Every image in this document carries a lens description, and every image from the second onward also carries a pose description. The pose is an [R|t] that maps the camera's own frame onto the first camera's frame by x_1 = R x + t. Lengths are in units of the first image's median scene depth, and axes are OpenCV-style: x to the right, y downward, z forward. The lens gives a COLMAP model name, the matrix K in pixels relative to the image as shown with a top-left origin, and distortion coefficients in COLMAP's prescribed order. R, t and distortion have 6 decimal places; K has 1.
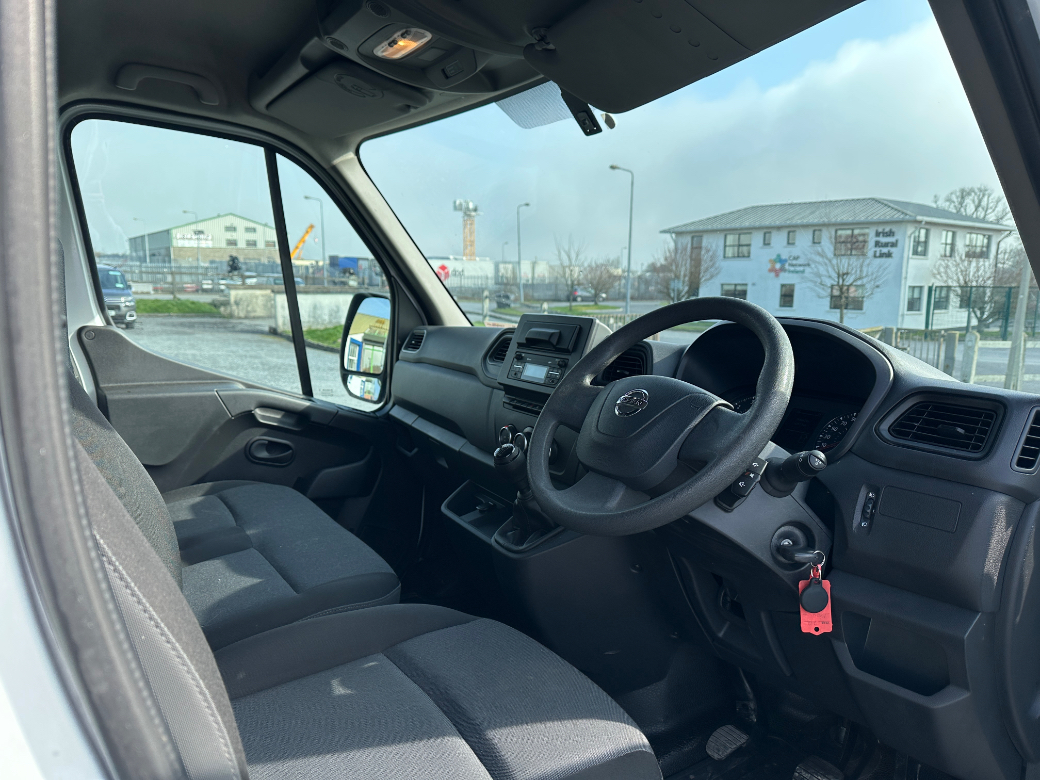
lens RADIAL K [[754.8, 0, 520.0], [0, 754.8, 390.0], [0, 0, 1]] dist [0.003842, 0.002430]
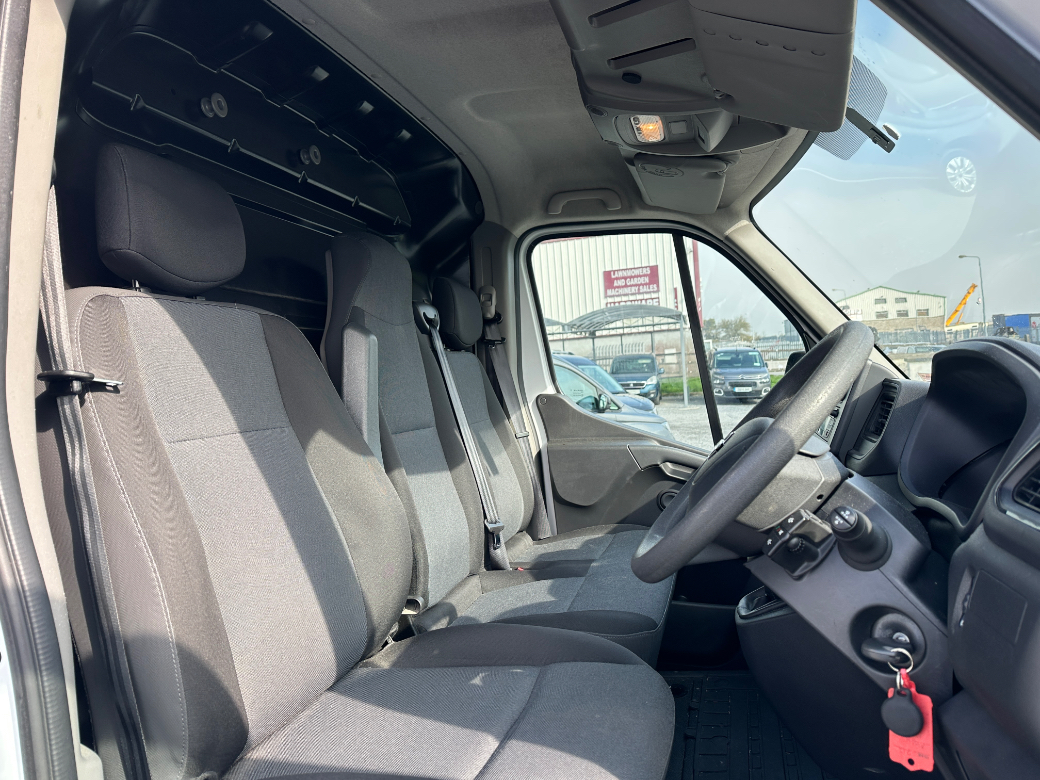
lens RADIAL K [[733.1, 0, 520.0], [0, 733.1, 390.0], [0, 0, 1]] dist [0.003037, 0.000971]
pose [[0.682113, -0.039405, -0.730184, 0.311329], [-0.031411, 0.996046, -0.083095, 0.014255], [0.730572, 0.079616, 0.678178, 0.100654]]
